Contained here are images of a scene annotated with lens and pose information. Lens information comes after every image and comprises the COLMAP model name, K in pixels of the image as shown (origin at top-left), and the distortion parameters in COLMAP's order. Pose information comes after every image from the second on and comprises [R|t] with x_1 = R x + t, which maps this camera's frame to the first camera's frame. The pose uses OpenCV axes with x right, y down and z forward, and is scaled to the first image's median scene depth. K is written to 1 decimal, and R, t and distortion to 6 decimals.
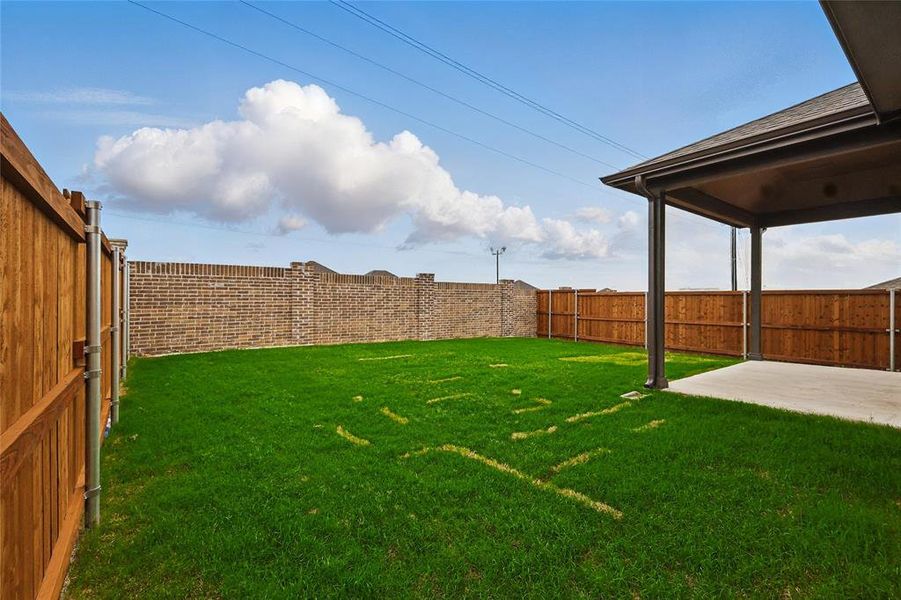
lens RADIAL K [[388.7, 0, 450.5], [0, 388.7, 300.0], [0, 0, 1]] dist [0.002190, 0.000116]
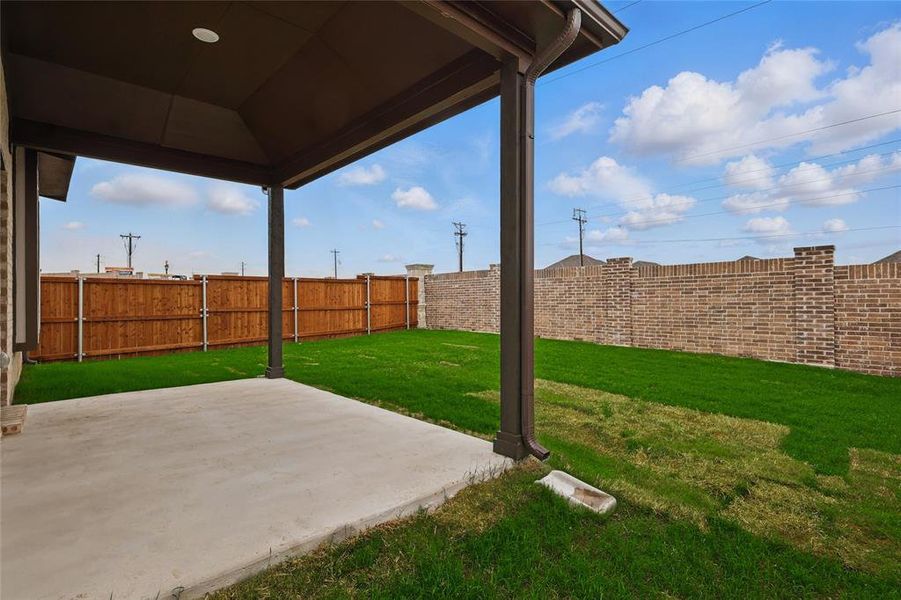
lens RADIAL K [[434.8, 0, 450.5], [0, 434.8, 300.0], [0, 0, 1]] dist [0.003844, -0.000048]
pose [[0.096866, -0.001645, -0.995296, 0.795146], [0.012495, 0.999922, -0.000436, 0.011135], [0.995219, -0.012394, 0.096879, 0.618501]]
